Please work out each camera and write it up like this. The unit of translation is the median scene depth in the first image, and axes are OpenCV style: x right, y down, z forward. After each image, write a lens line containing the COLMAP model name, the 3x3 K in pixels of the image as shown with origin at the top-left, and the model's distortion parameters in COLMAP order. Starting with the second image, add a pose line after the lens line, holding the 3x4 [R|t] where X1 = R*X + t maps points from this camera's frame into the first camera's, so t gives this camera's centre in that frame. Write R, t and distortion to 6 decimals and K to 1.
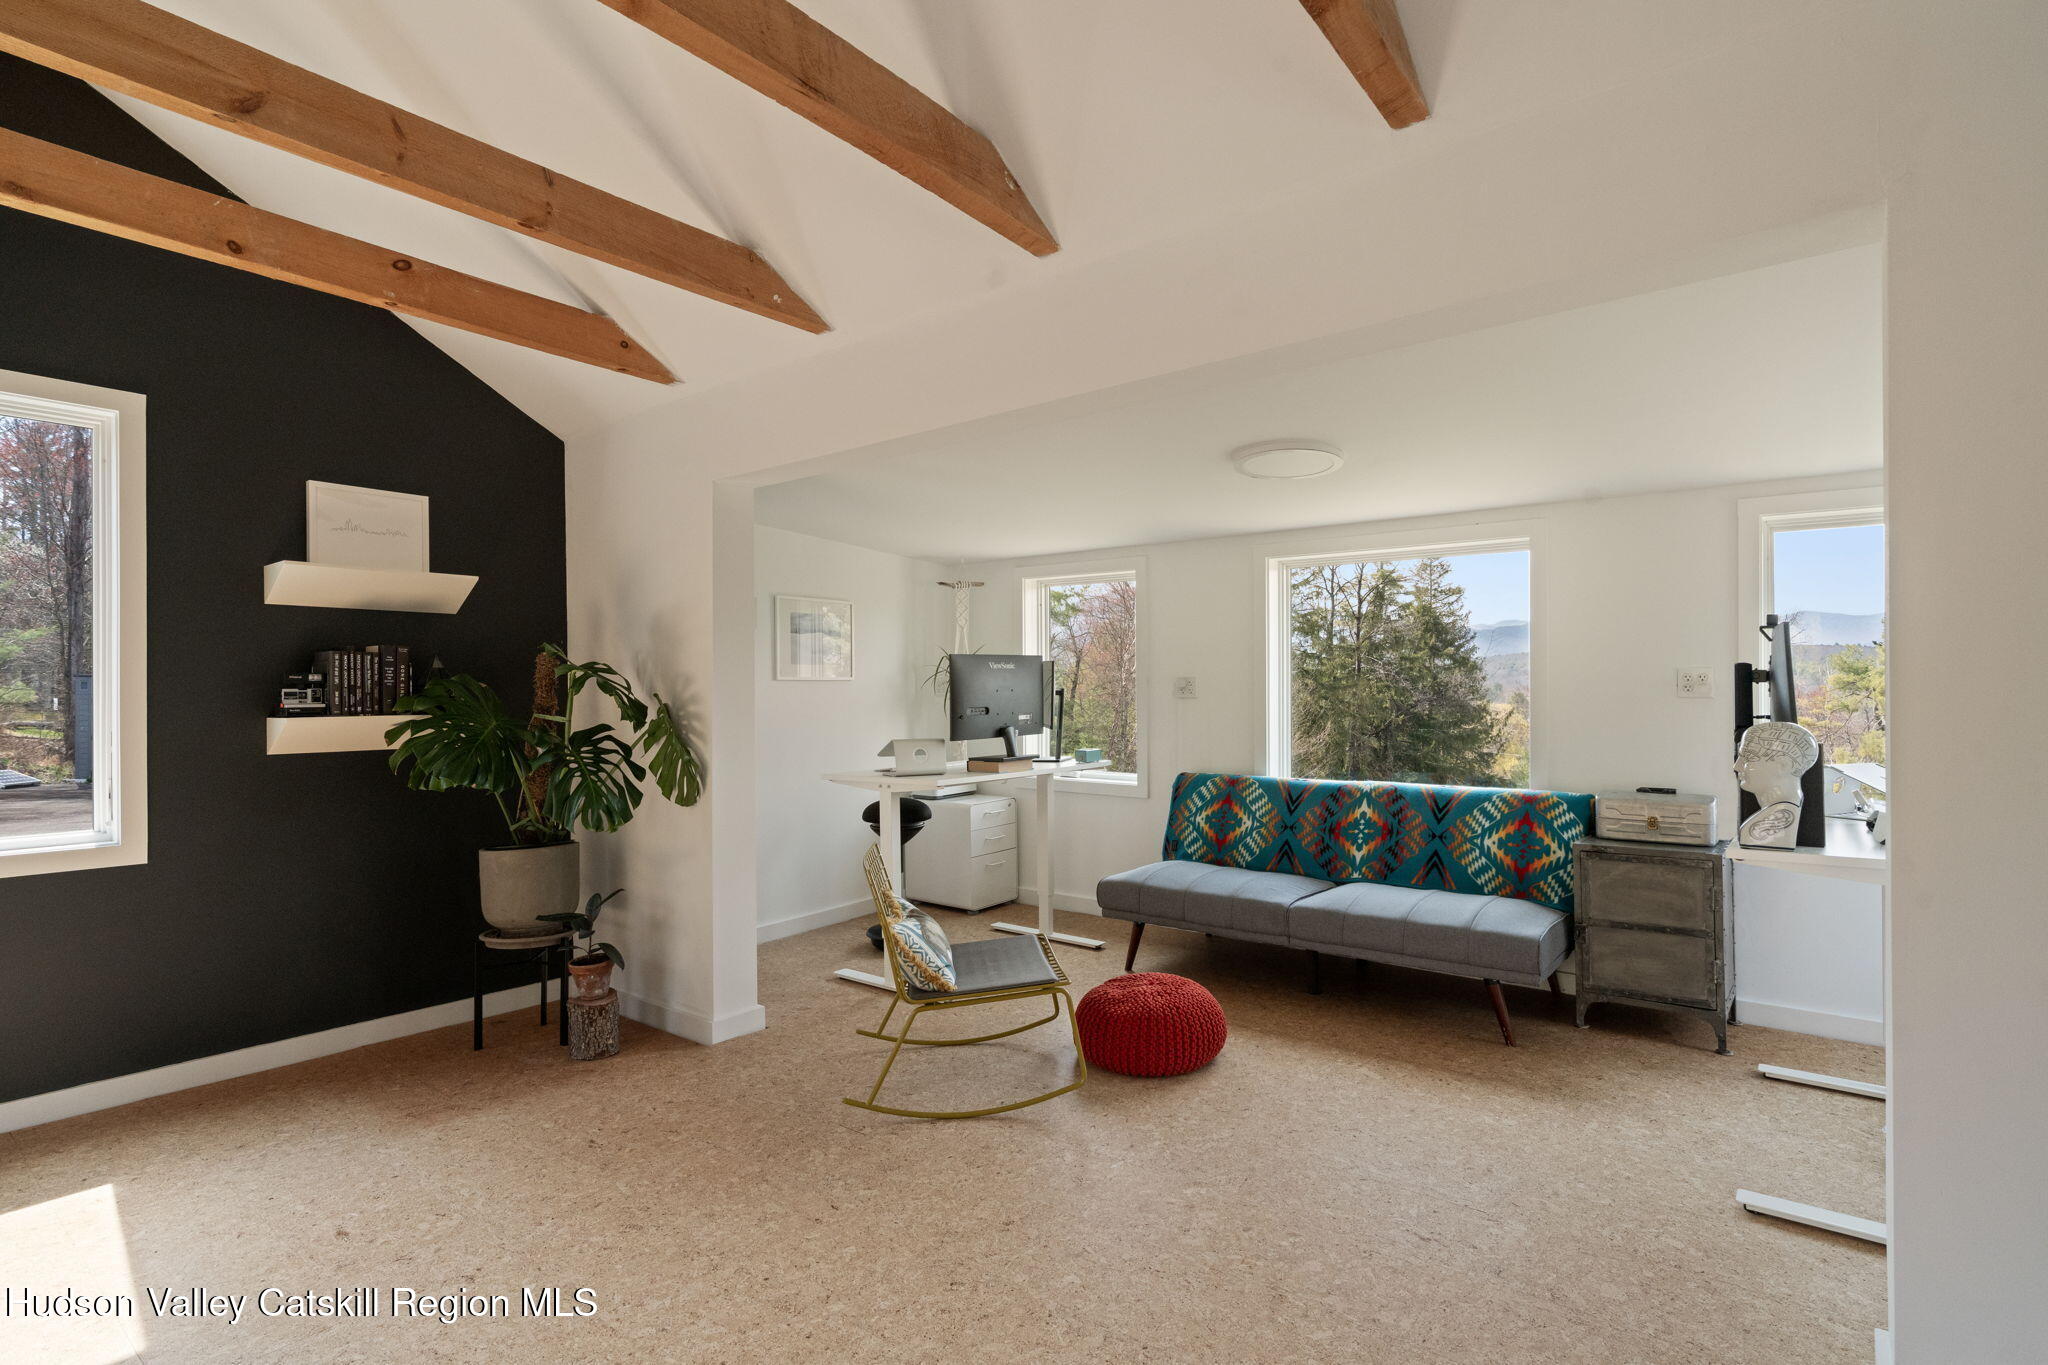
lens RADIAL K [[1015.2, 0, 1024.0], [0, 1015.2, 682.5], [0, 0, 1]] dist [0.000011, 0.000733]
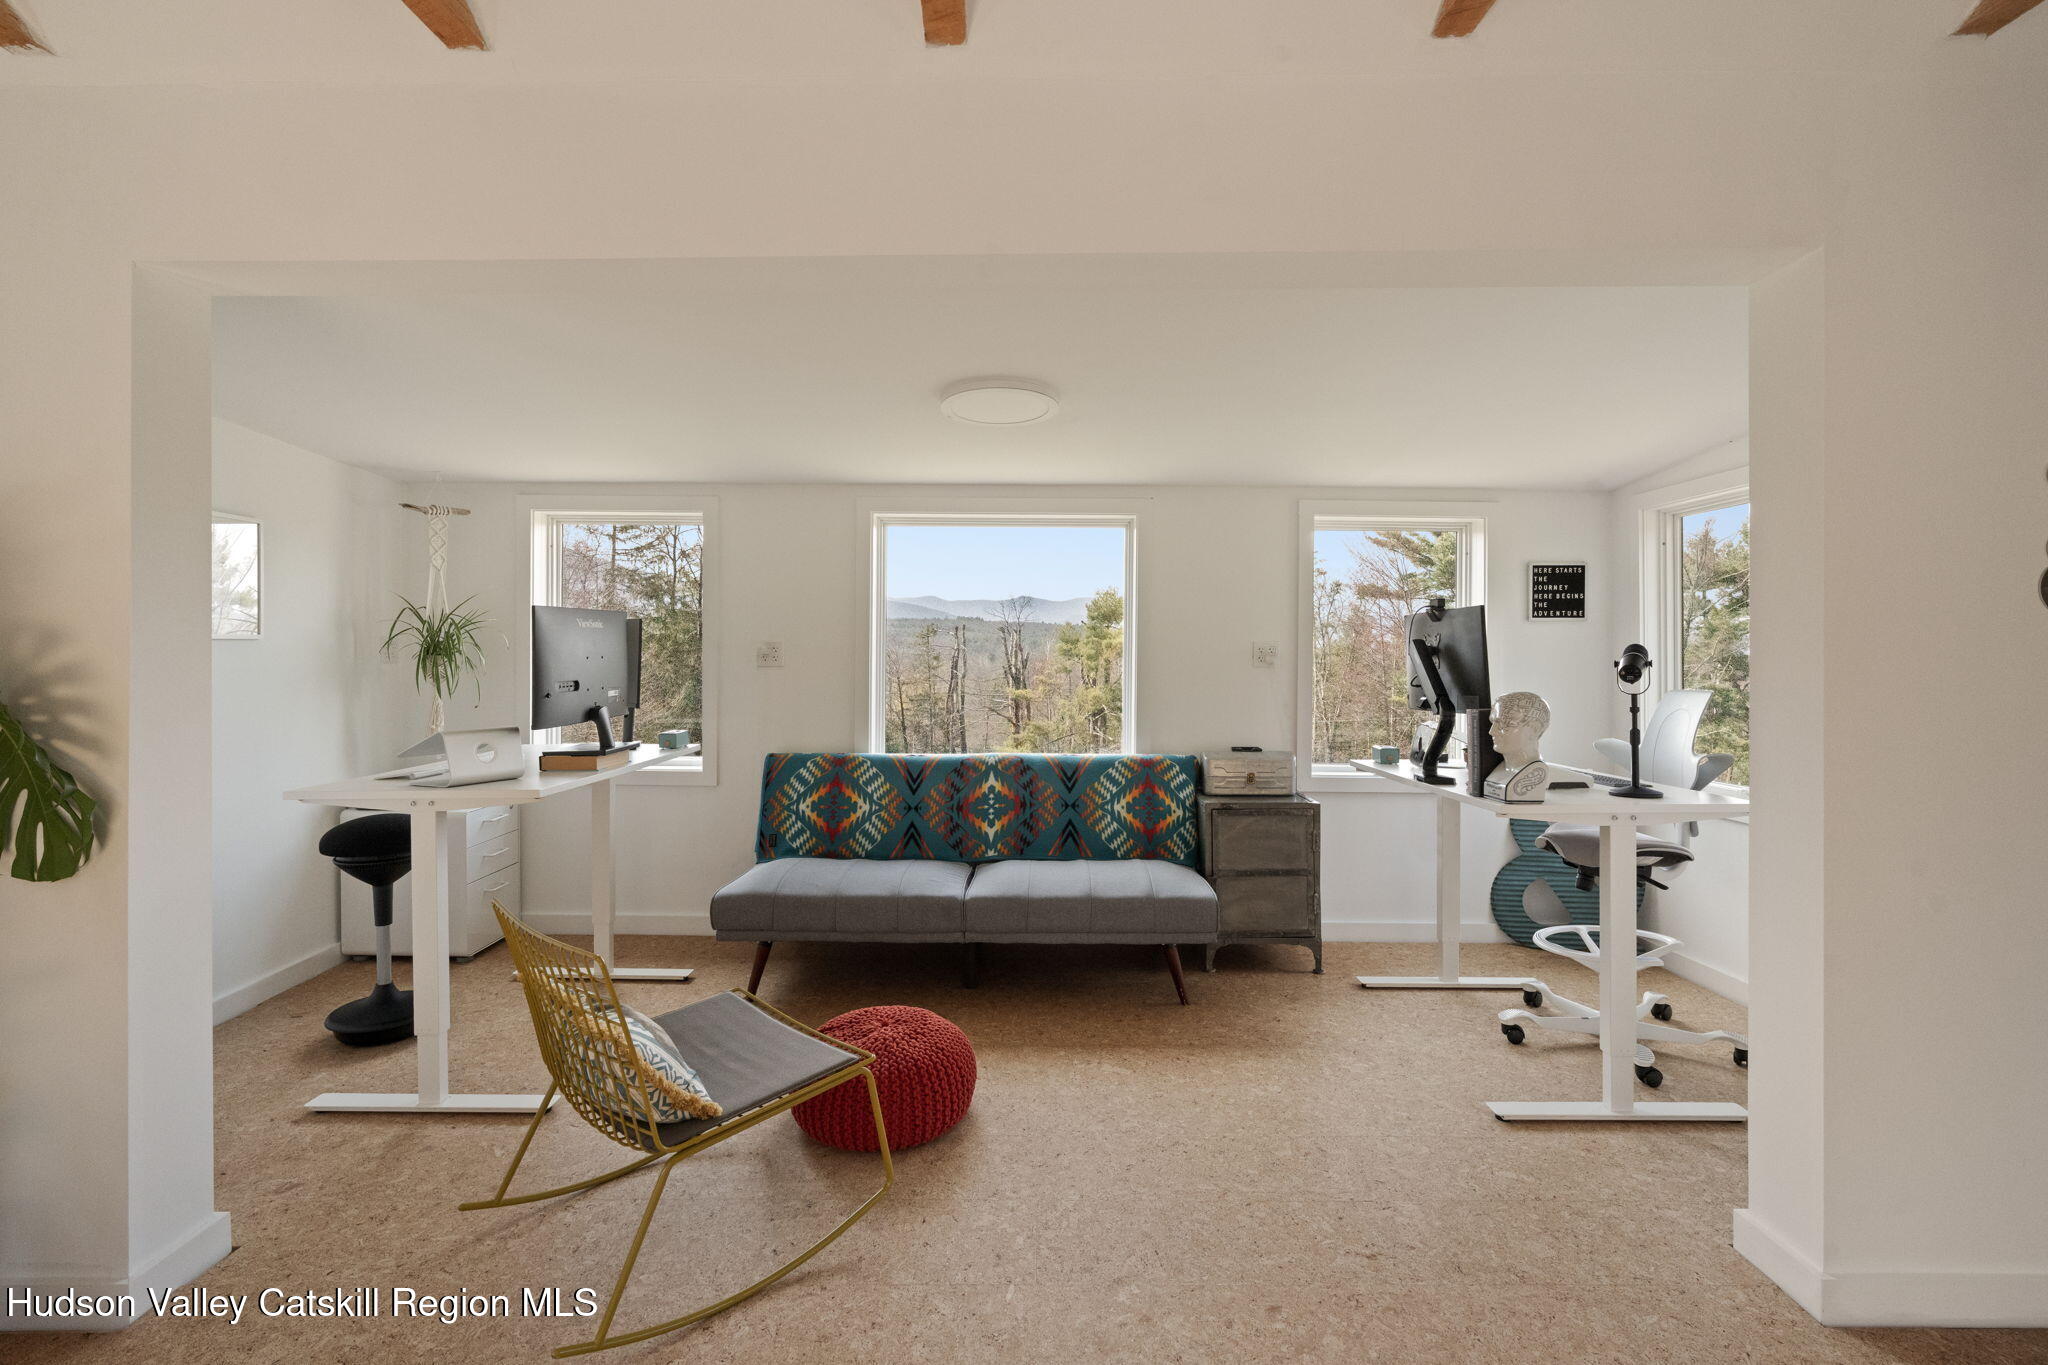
lens RADIAL K [[967.6, 0, 1022.9], [0, 967.6, 656.2], [0, 0, 1]] dist [-0.002073, 0.000721]
pose [[0.788543, 0.005768, 0.614953, -0.214817], [-0.011706, 0.999916, 0.005631, -0.000819], [-0.614868, -0.011639, 0.788544, 0.270612]]
